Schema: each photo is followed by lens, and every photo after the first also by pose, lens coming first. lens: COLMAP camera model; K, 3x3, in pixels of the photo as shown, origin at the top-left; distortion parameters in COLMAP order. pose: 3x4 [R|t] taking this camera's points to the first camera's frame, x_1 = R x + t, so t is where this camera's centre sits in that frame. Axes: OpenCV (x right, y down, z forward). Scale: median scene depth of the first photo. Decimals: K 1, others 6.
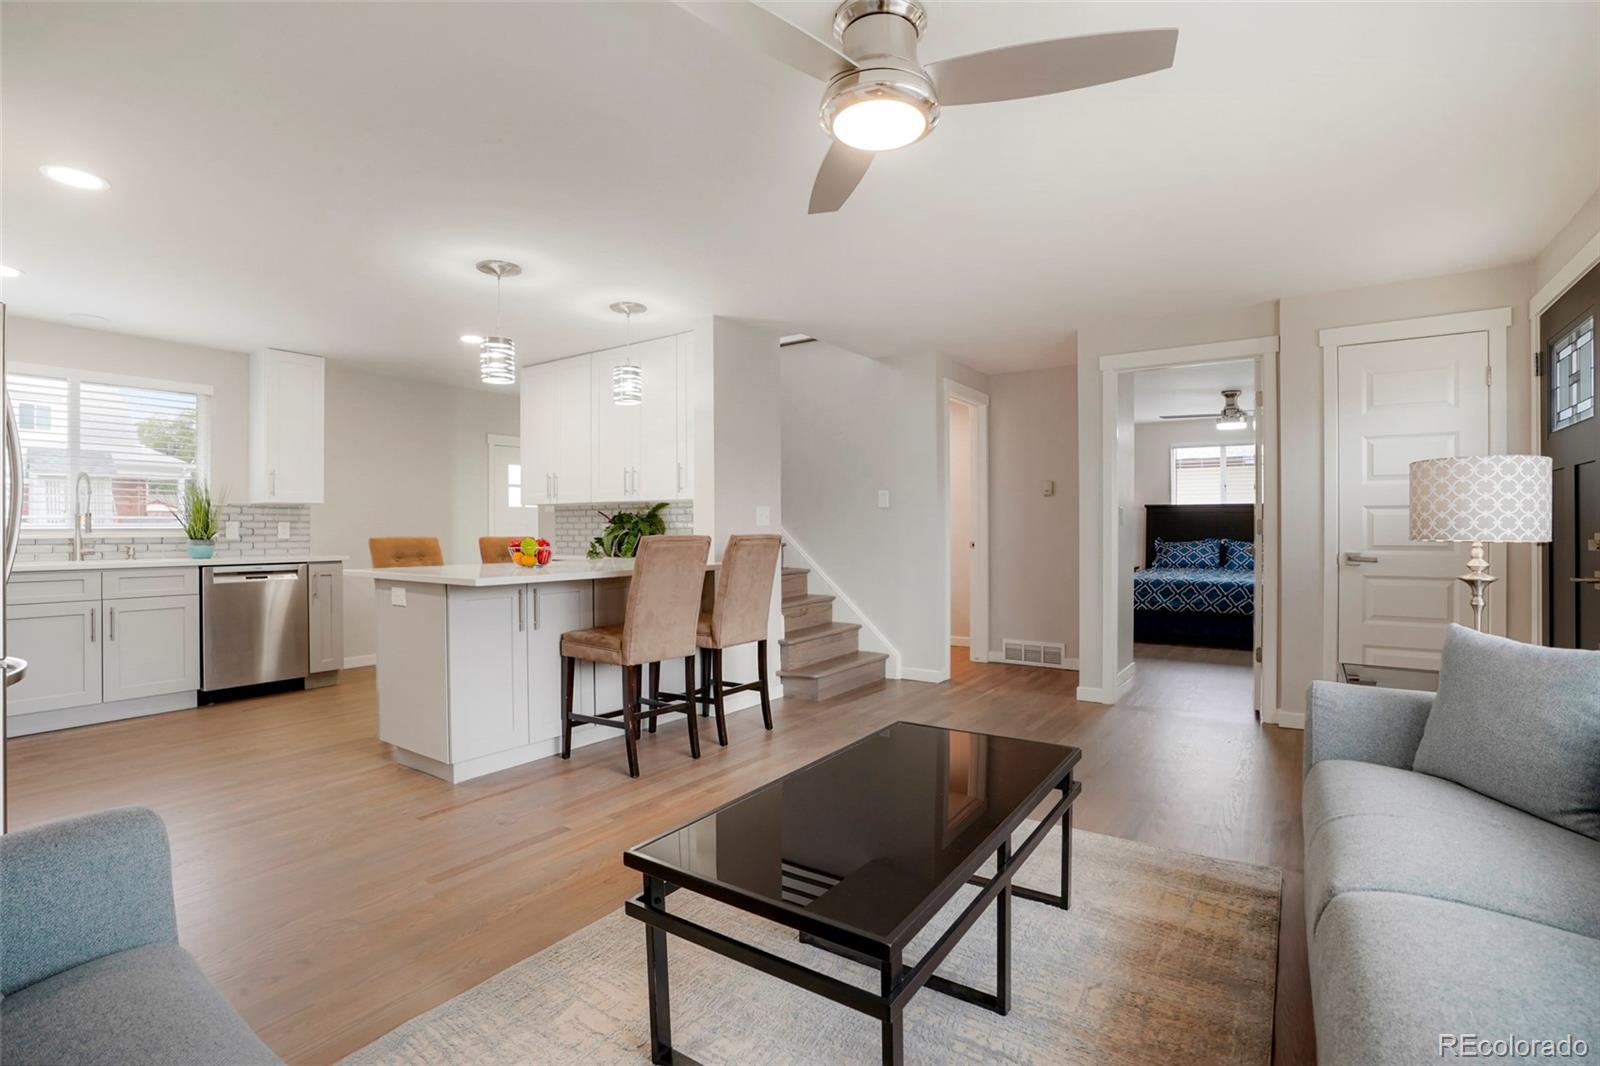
lens RADIAL K [[757.6, 0, 795.5], [0, 757.6, 523.5], [0, 0, 1]] dist [-0.000935, -0.000315]
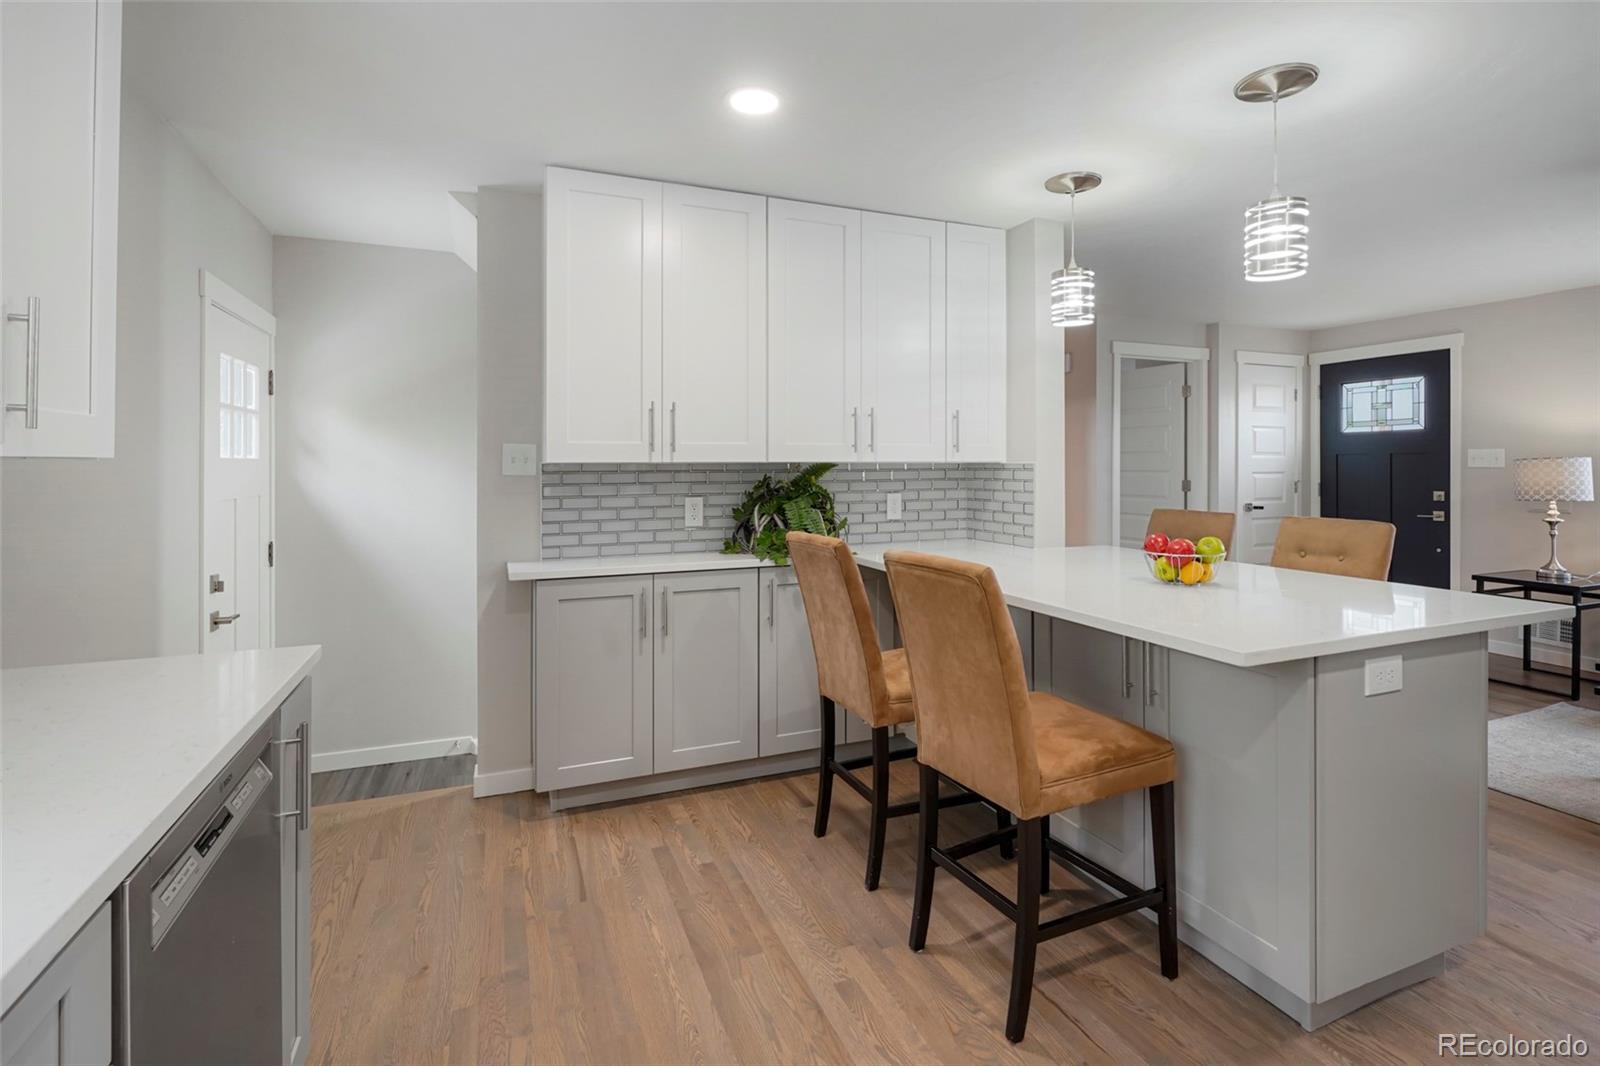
lens RADIAL K [[757.6, 0, 795.5], [0, 757.6, 523.5], [0, 0, 1]] dist [-0.000935, -0.000315]
pose [[0.543909, -0.065093, 0.836616, -1.021761], [-0.003225, 0.996817, 0.079653, -0.038901], [-0.839138, -0.046022, 0.541968, 0.921131]]
